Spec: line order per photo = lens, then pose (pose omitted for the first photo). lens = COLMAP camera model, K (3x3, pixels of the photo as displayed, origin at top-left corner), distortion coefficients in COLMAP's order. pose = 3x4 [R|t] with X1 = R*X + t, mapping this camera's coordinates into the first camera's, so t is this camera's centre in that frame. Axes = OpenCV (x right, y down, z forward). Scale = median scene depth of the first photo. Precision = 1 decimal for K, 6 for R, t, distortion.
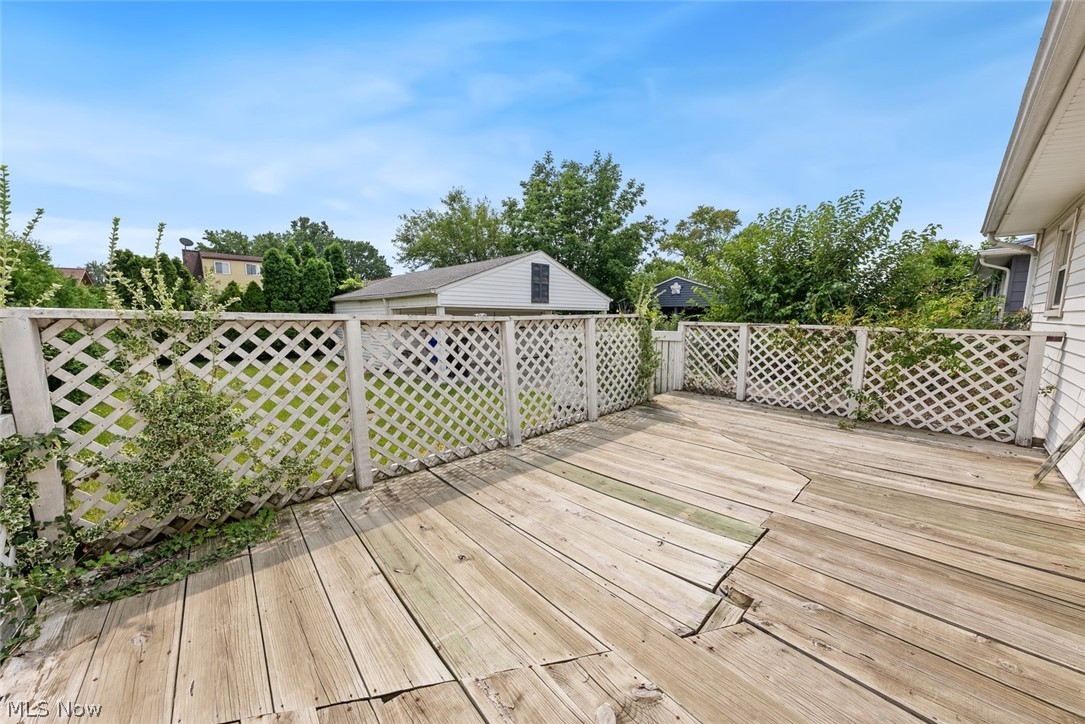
lens RADIAL K [[373.9, 0, 541.0], [0, 373.9, 361.1], [0, 0, 1]] dist [-0.002563, -0.000153]
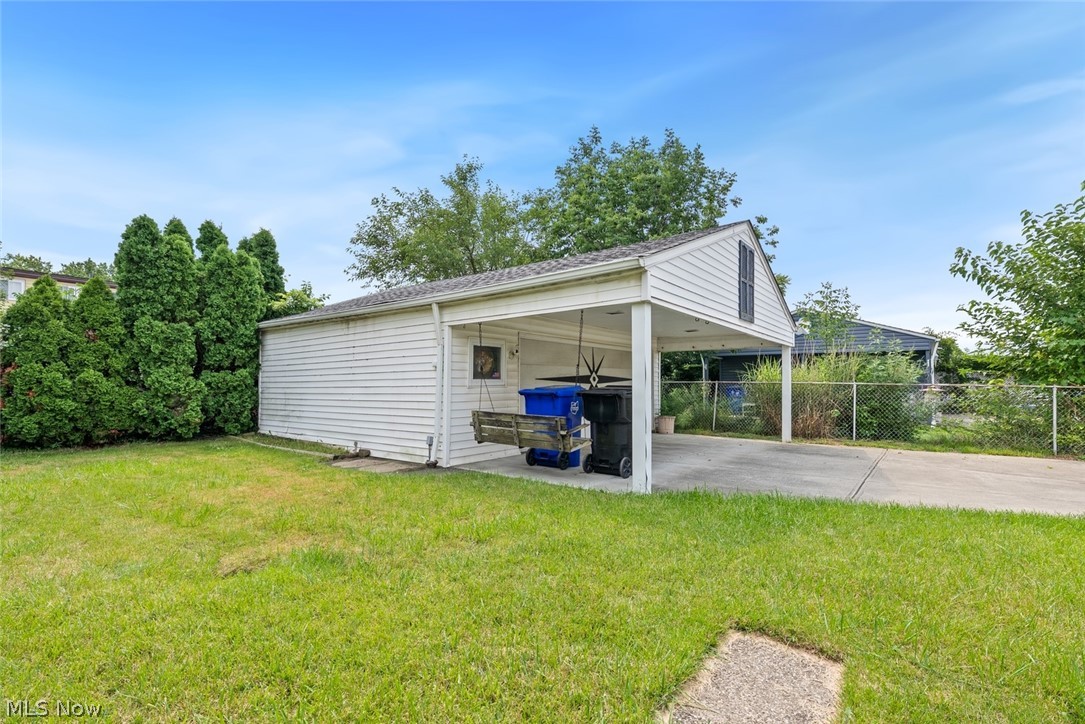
lens RADIAL K [[483.6, 0, 542.0], [0, 483.6, 393.8], [0, 0, 1]] dist [-0.001433, 0.000248]
pose [[0.989247, 0.001627, 0.146243, -0.266611], [0.014470, 0.993943, -0.108943, 0.005222], [-0.145534, 0.109888, 0.983232, 0.293800]]
